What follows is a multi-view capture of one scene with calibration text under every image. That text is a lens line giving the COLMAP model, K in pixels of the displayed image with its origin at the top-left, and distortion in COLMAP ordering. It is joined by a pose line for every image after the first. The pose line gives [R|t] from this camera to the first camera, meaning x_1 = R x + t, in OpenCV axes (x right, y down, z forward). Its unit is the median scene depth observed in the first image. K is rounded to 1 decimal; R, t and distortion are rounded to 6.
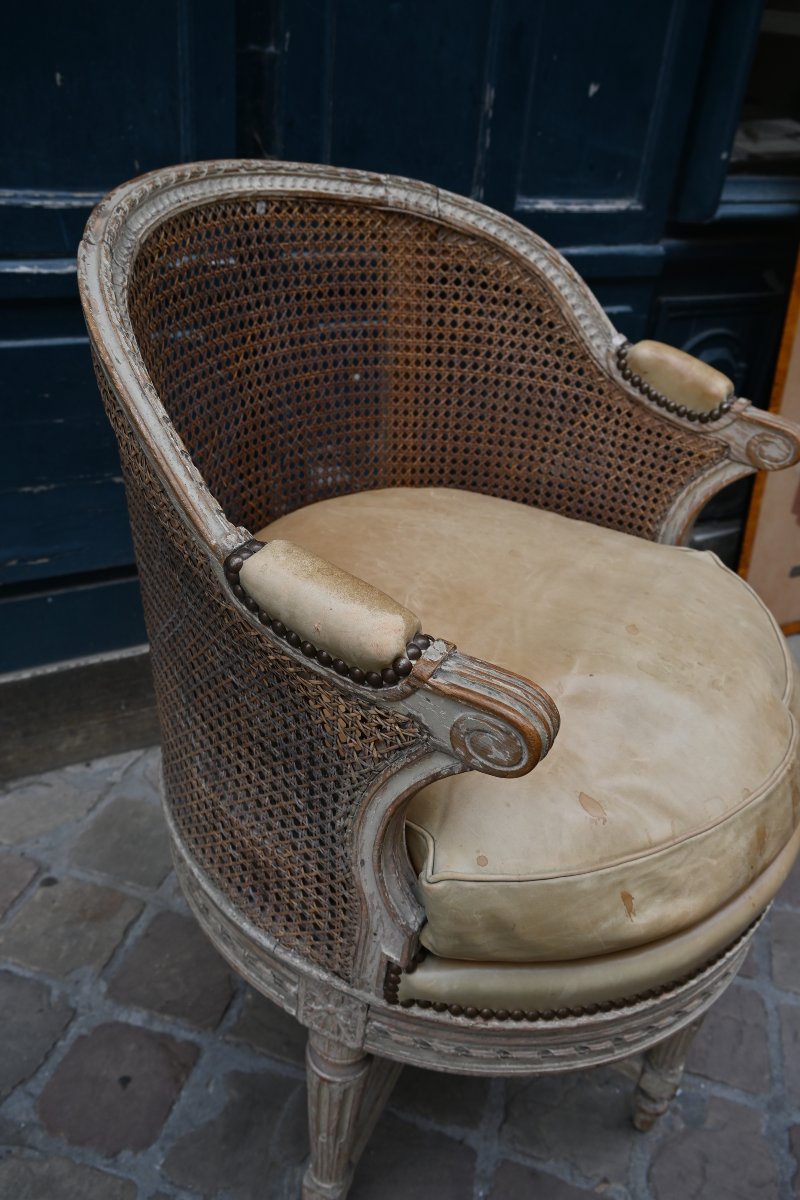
lens RADIAL K [[937.1, 0, 396.8], [0, 937.1, 599.9], [0, 0, 1]] dist [0.016696, -0.024659]
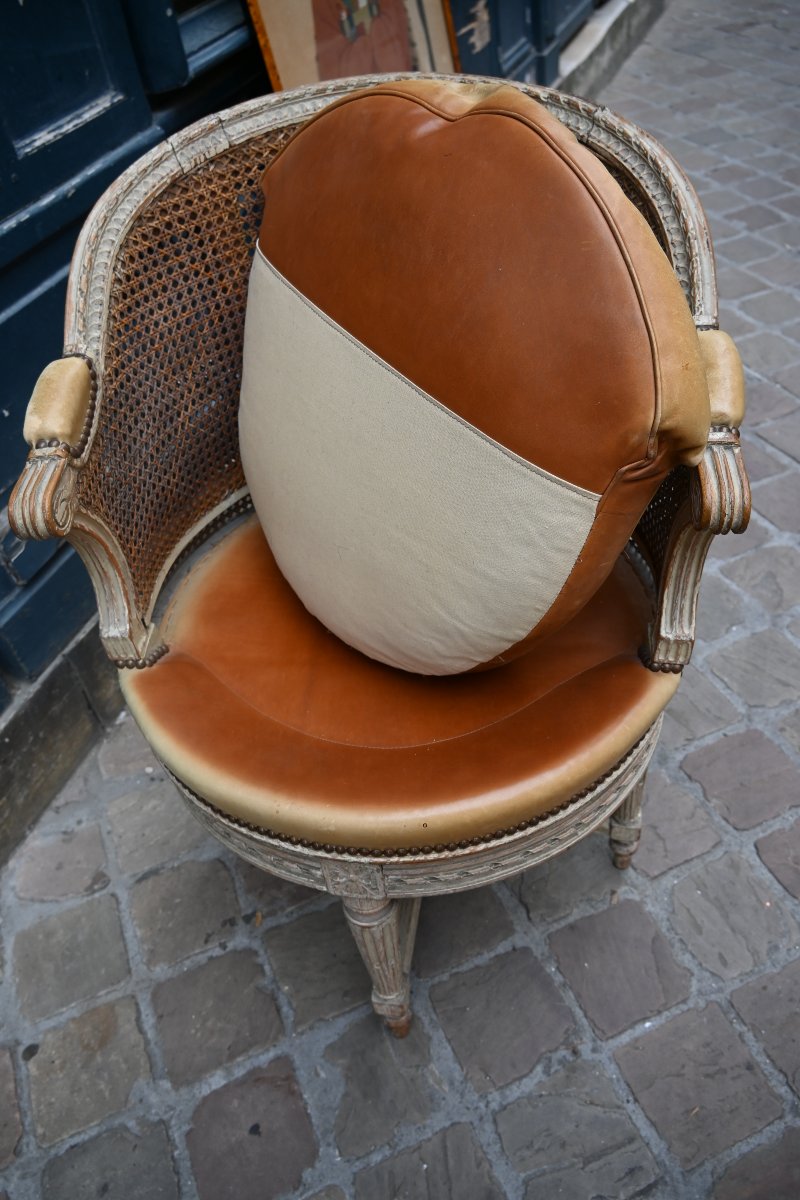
lens RADIAL K [[937.1, 0, 398.5], [0, 937.1, 600.7], [0, 0, 1]] dist [0.016696, -0.024659]
pose [[0.751723, -0.564511, 0.340940, -0.206110], [0.489145, 0.824021, 0.285878, -0.206841], [-0.442323, -0.048132, 0.895563, 0.022129]]
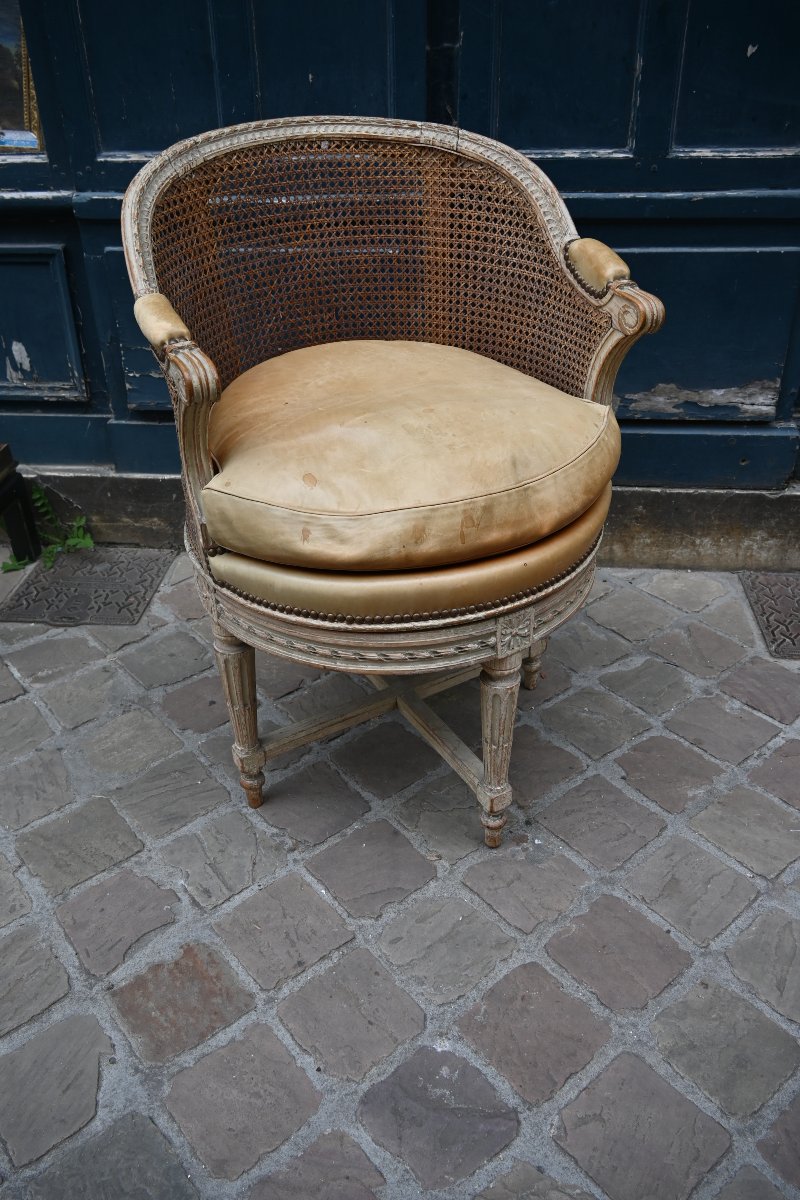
lens RADIAL K [[937.1, 0, 397.8], [0, 937.1, 598.6], [0, 0, 1]] dist [0.016696, -0.024659]
pose [[0.821845, 0.207821, -0.530454, 0.833948], [-0.213391, 0.975603, 0.051610, 0.200539], [0.528238, 0.070778, 0.846141, -0.212936]]
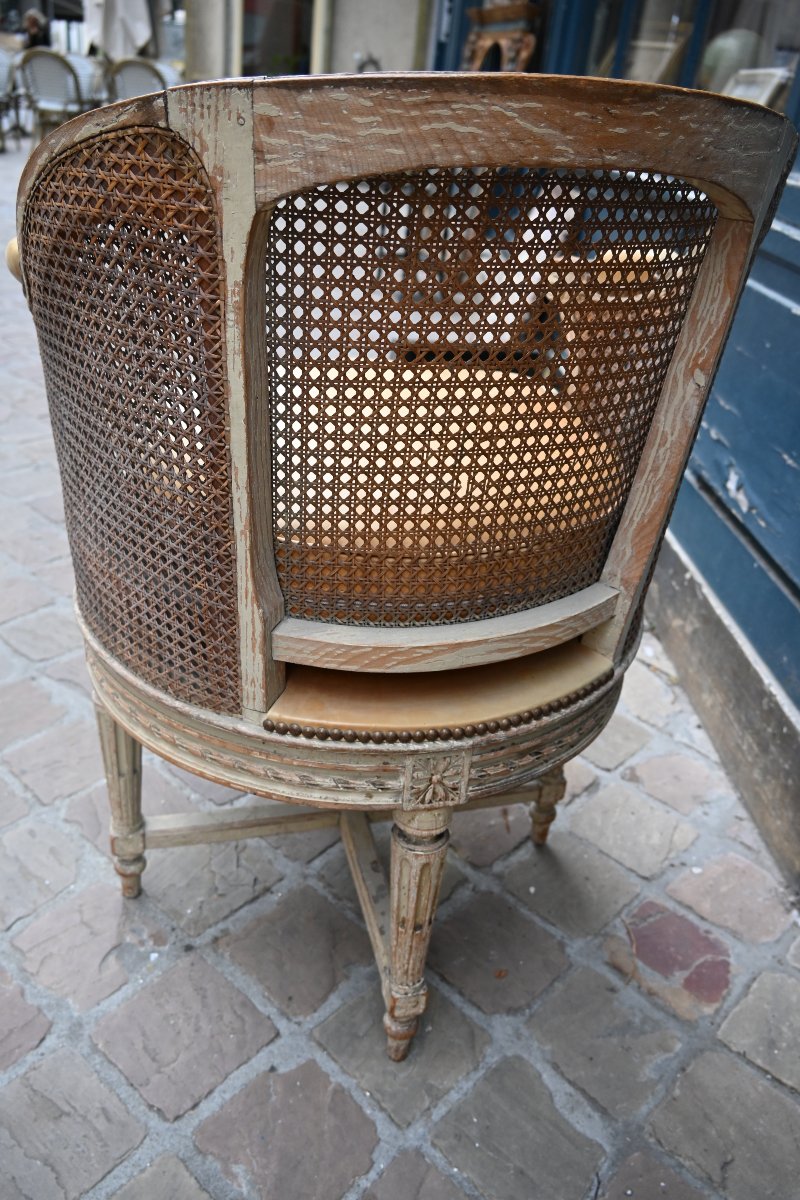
lens RADIAL K [[937.1, 0, 401.0], [0, 937.1, 601.7], [0, 0, 1]] dist [0.016696, -0.024659]
pose [[-0.422445, 0.324785, -0.846200, 1.007056], [-0.577890, 0.622720, 0.527507, -0.420717], [0.698272, 0.711853, -0.075375, 1.108808]]
